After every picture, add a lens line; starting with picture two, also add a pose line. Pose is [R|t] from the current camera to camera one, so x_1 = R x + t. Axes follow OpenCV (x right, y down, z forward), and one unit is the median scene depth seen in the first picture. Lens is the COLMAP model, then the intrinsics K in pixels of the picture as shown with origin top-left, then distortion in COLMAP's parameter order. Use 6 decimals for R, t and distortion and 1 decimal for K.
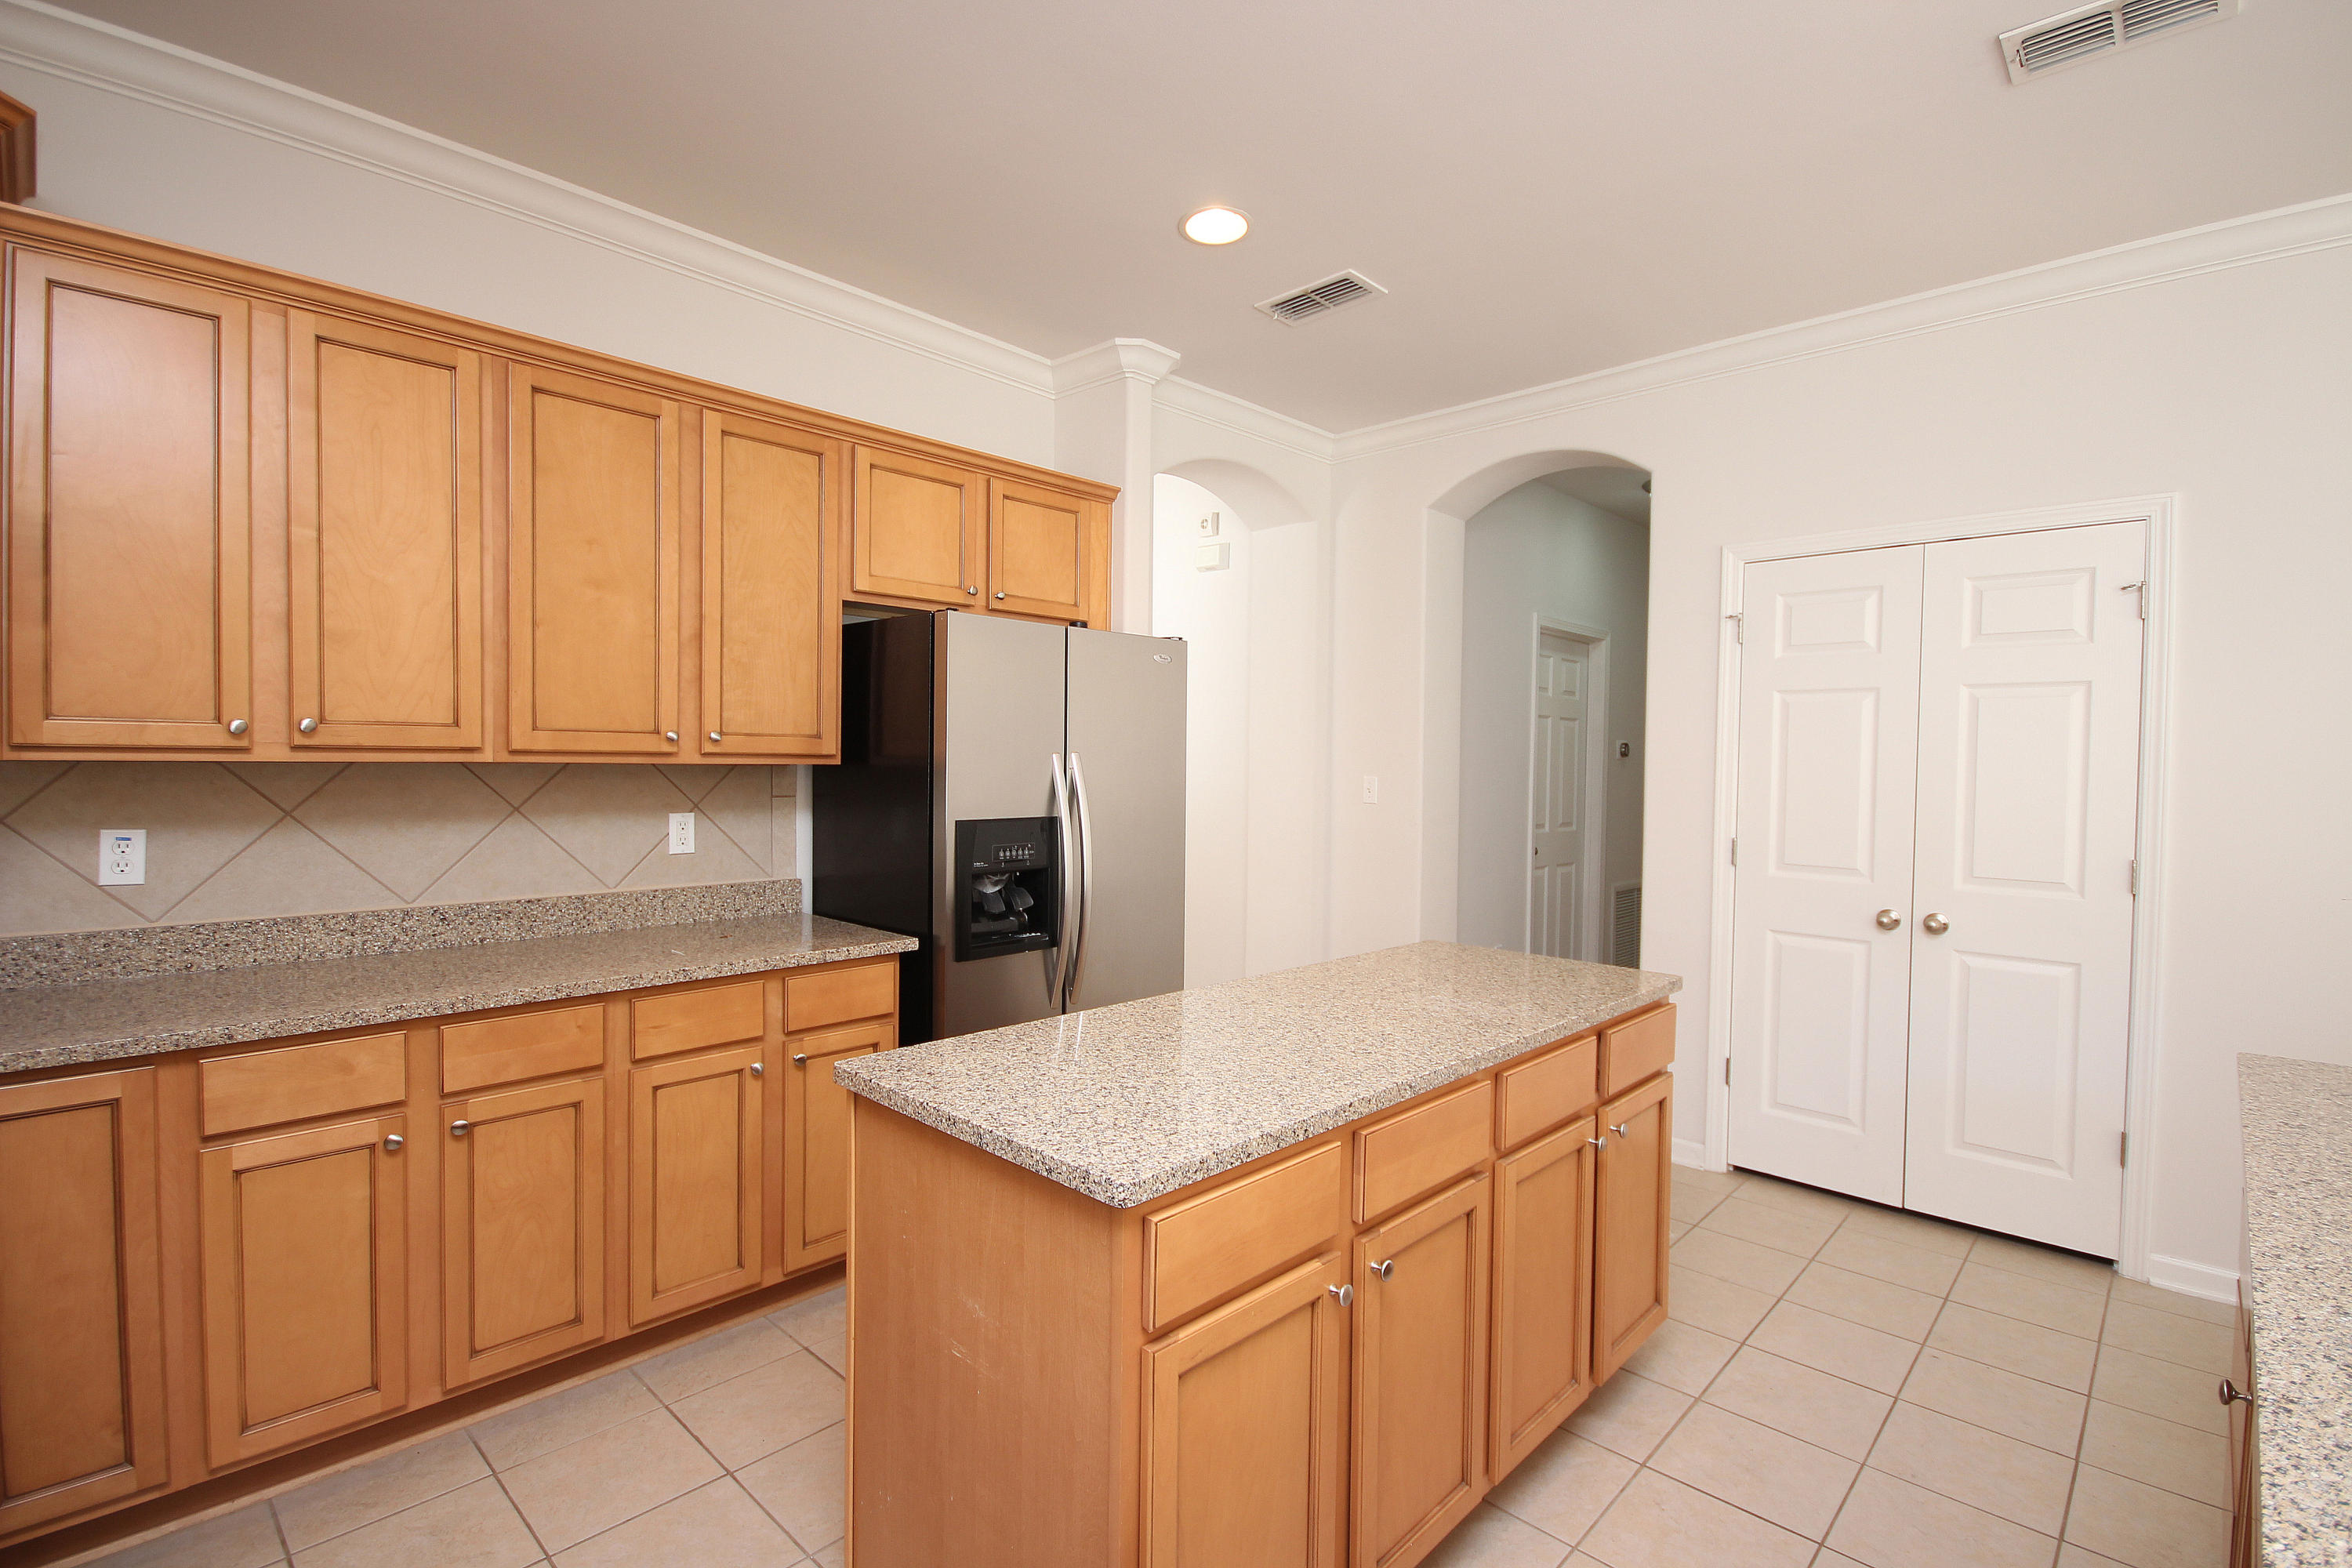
lens RADIAL K [[1082.6, 0, 1185.4], [0, 1082.6, 775.2], [0, 0, 1]] dist [0.003917, -0.009647]
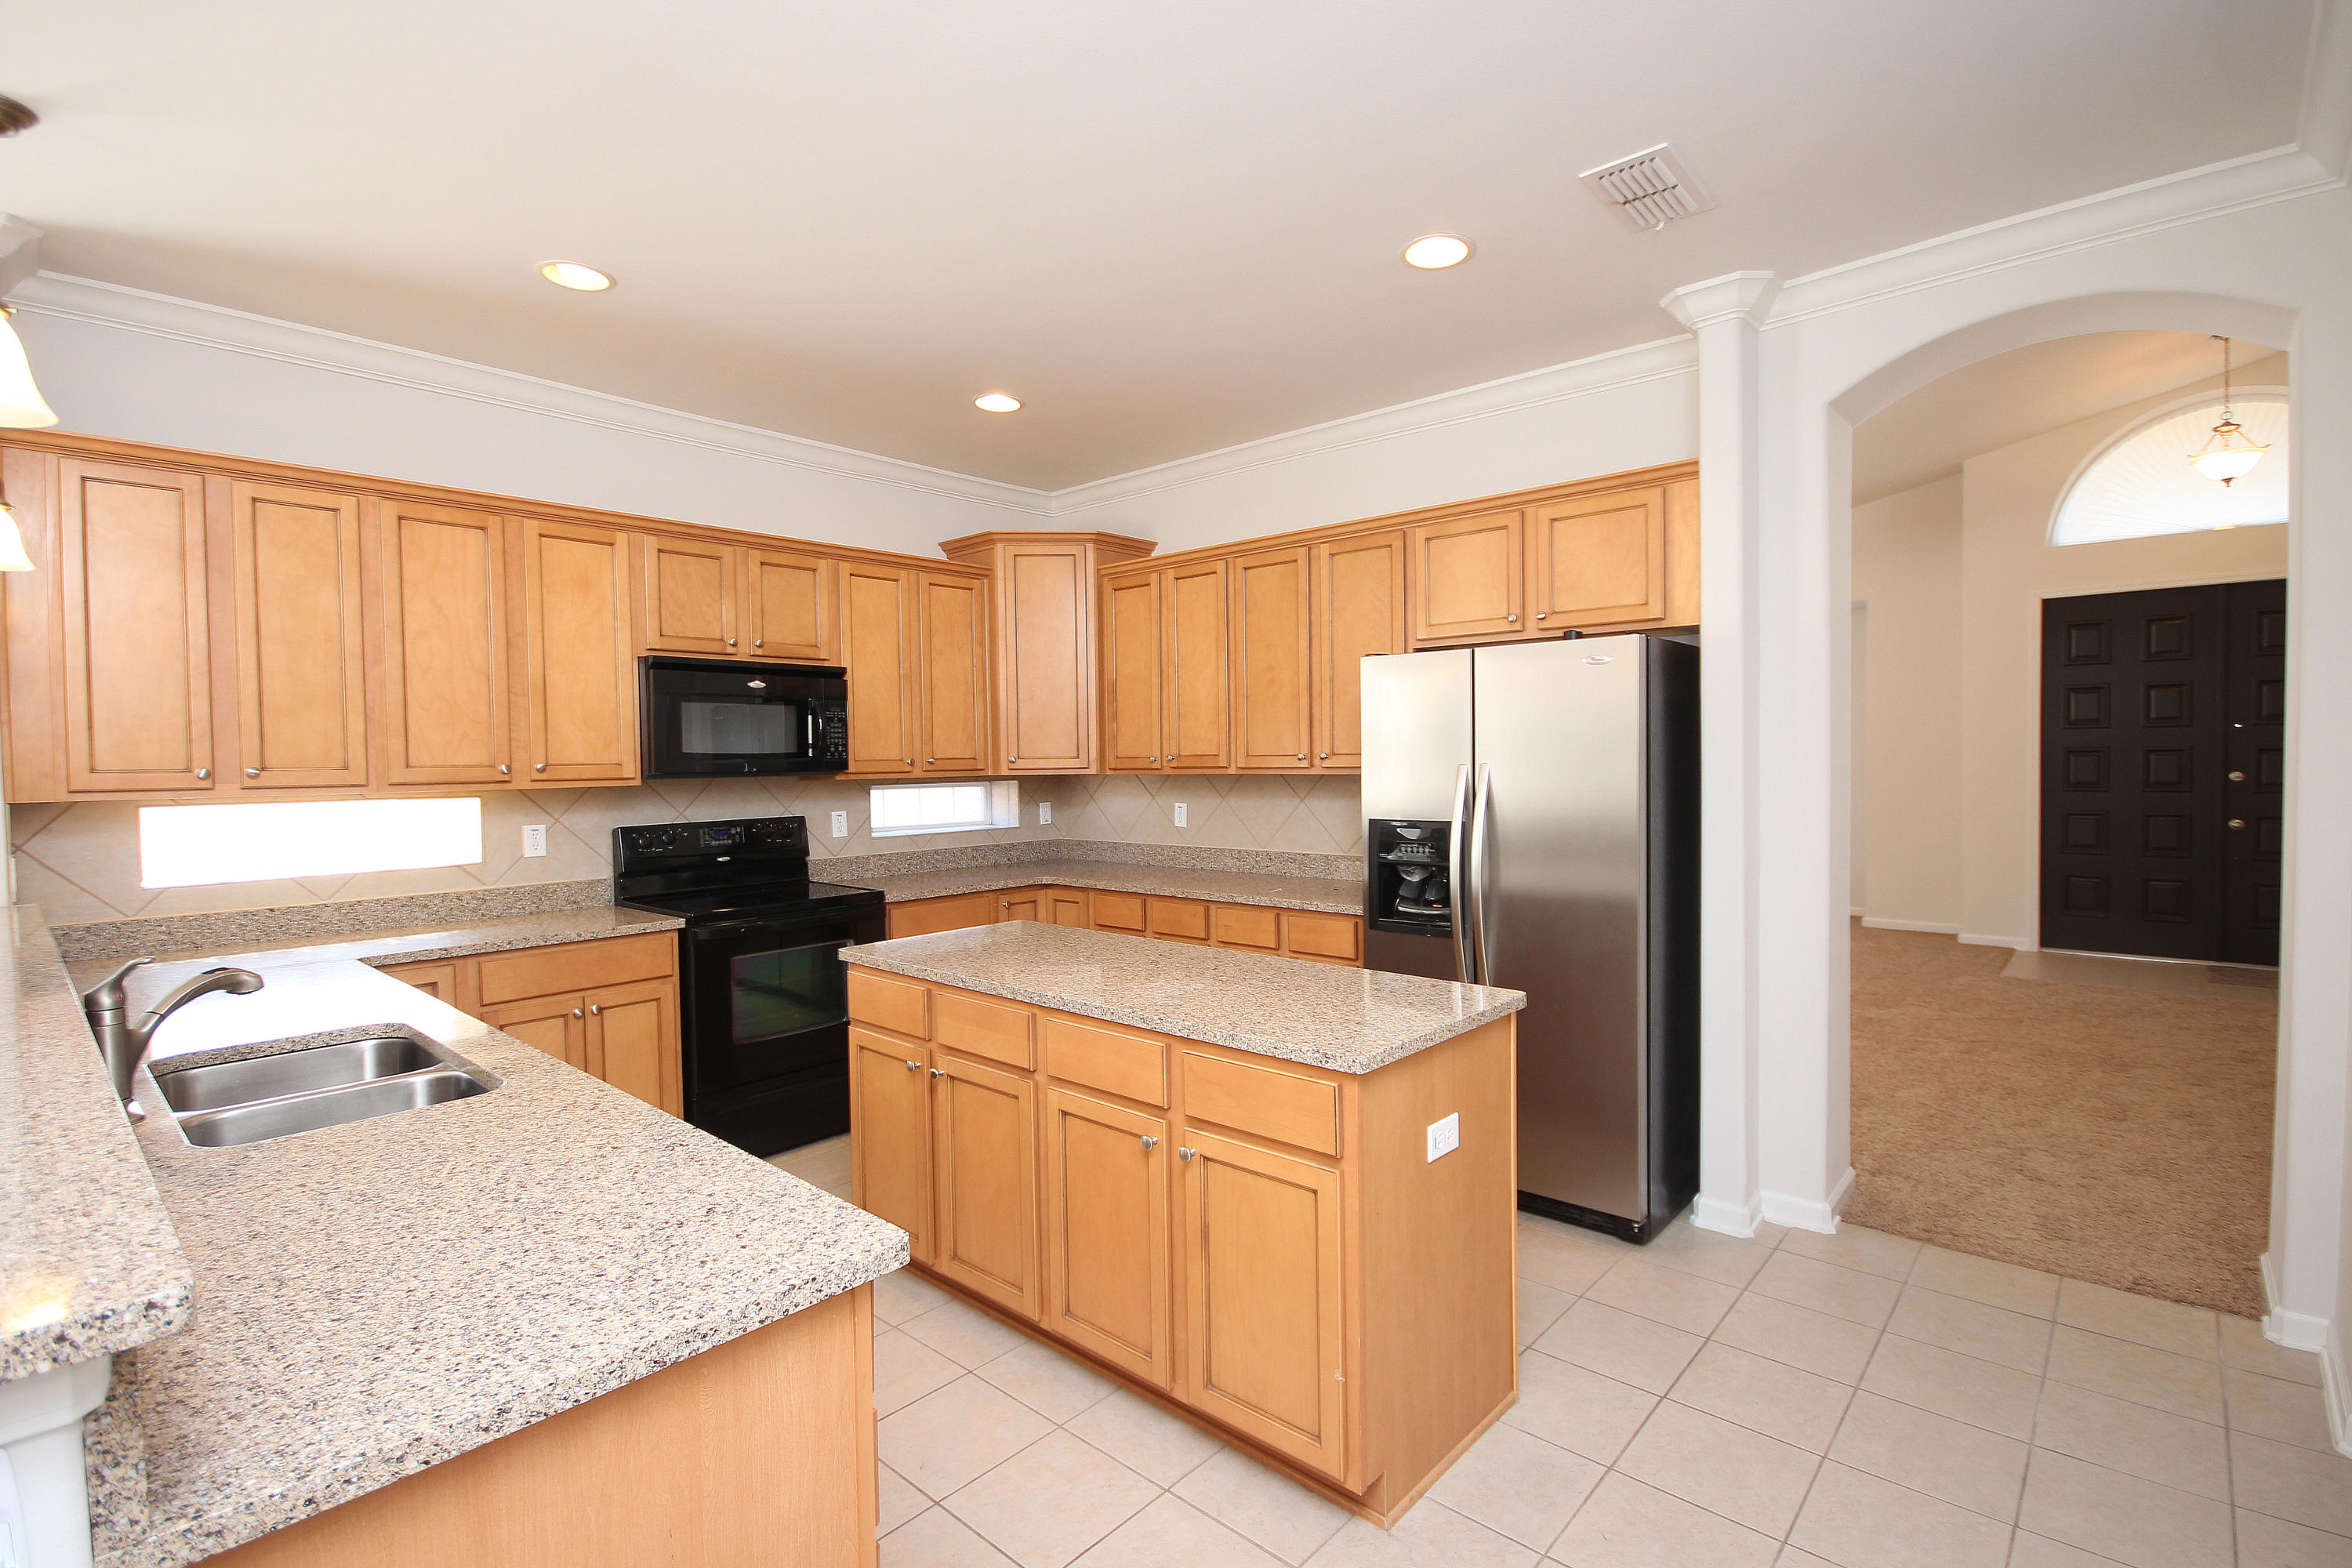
lens RADIAL K [[1082.6, 0, 1191.8], [0, 1082.6, 783.3], [0, 0, 1]] dist [0.003917, -0.009647]
pose [[0.036024, 0.011815, -0.999281, 1.280154], [-0.003787, 0.999925, 0.011686, -0.017893], [0.999344, 0.003363, 0.036066, 0.892916]]
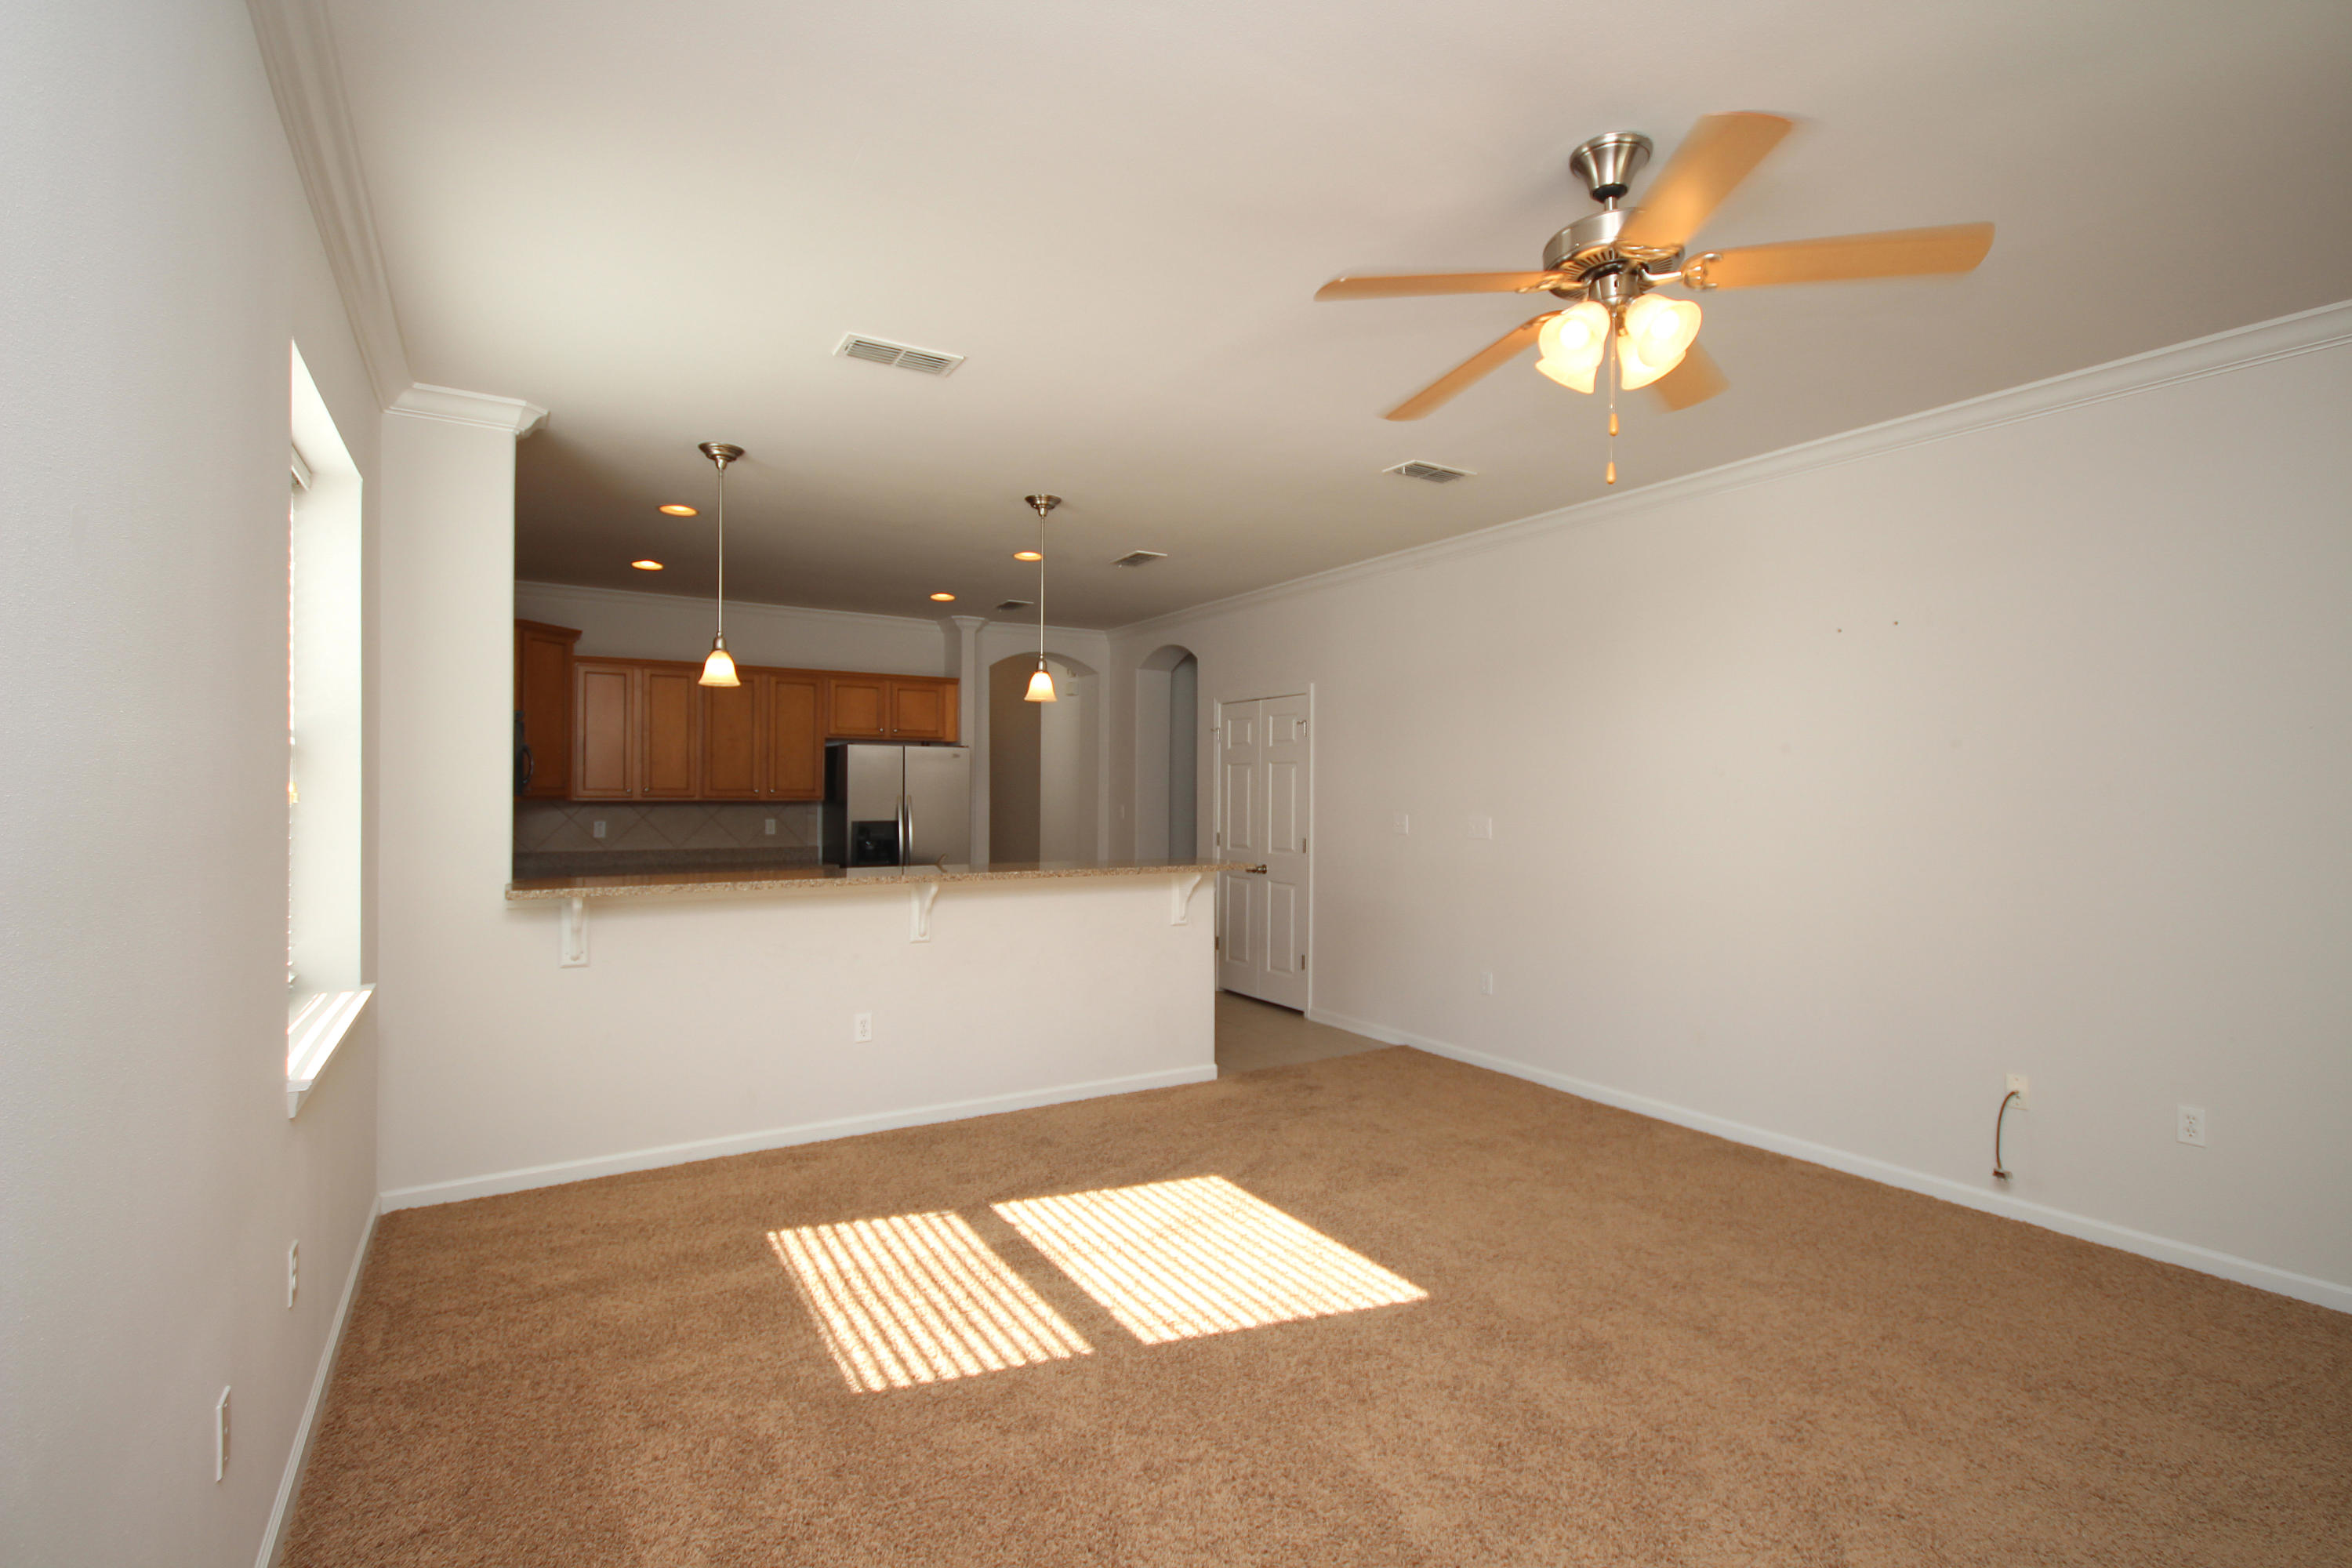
lens RADIAL K [[1082.6, 0, 1188.1], [0, 1082.6, 778.8], [0, 0, 1]] dist [0.003917, -0.009647]
pose [[0.968873, -0.011236, -0.247304, 1.535954], [0.003193, 0.999454, -0.032899, 0.033736], [0.247538, 0.031085, 0.968379, -1.716668]]
